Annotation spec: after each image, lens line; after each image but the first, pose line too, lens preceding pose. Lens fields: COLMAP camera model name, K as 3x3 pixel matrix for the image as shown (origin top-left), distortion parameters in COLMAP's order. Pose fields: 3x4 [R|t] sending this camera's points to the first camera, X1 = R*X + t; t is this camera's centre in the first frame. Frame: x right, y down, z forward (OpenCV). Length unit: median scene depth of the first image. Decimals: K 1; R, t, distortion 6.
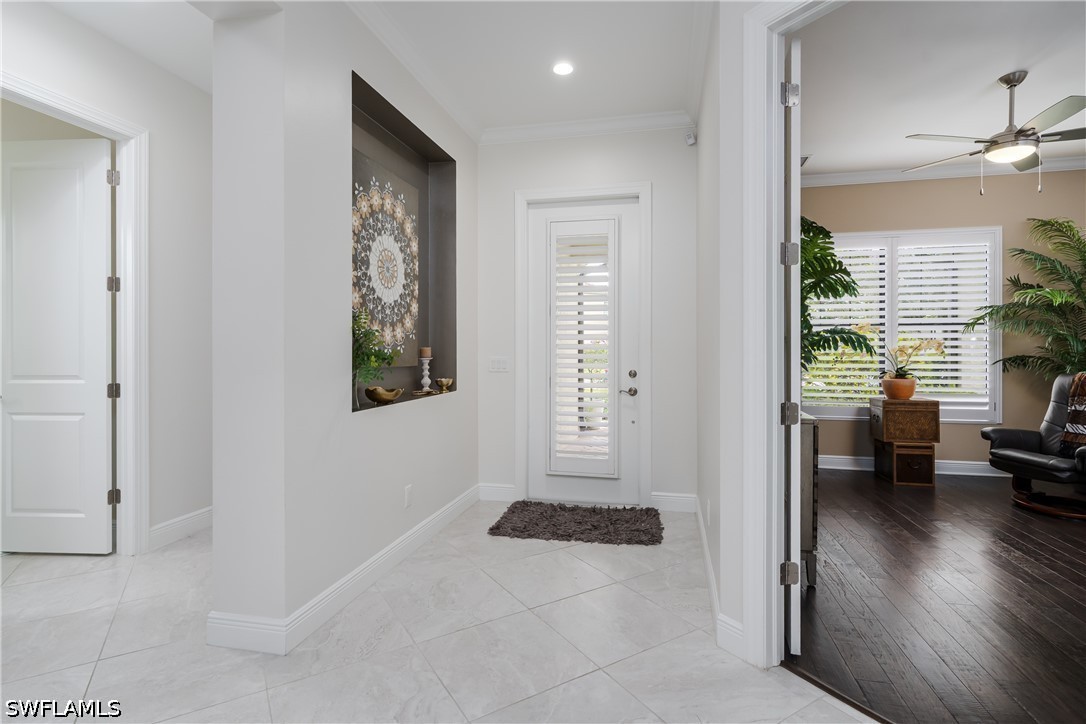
lens RADIAL K [[548.4, 0, 538.1], [0, 548.4, 345.3], [0, 0, 1]] dist [0.005794, -0.000029]
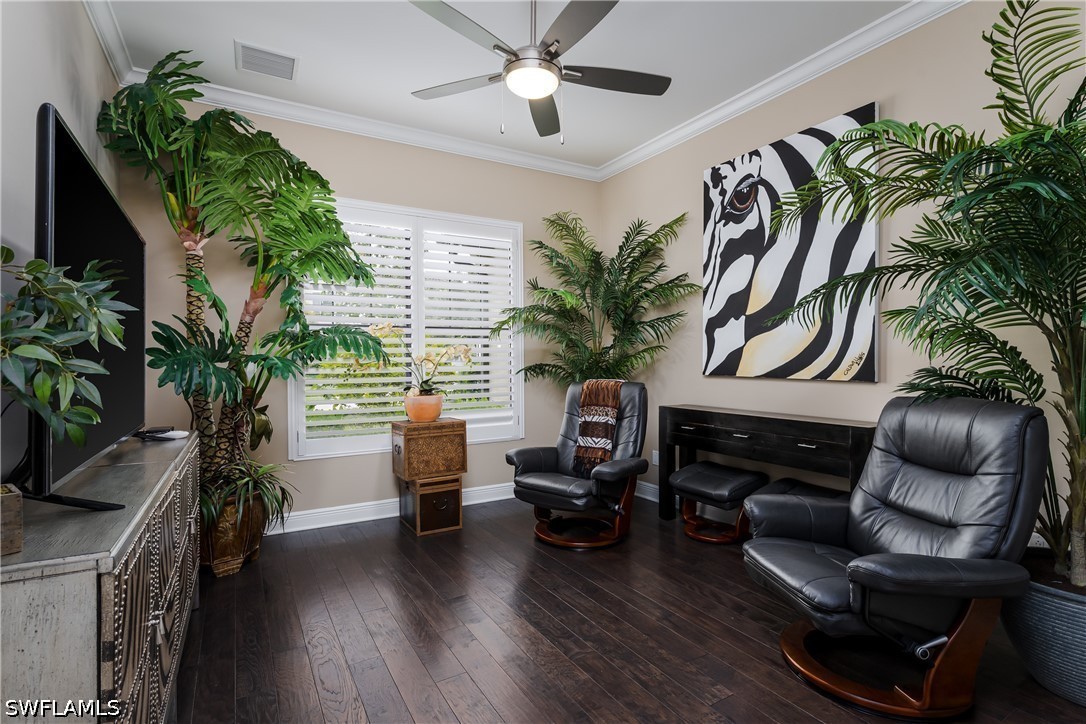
lens RADIAL K [[548.4, 0, 544.4], [0, 548.4, 360.2], [0, 0, 1]] dist [0.005794, -0.000029]
pose [[0.736132, -0.006539, 0.676806, 0.267094], [0.006816, 0.999974, 0.002248, 0.011117], [-0.676804, 0.002958, 0.736158, 0.325426]]
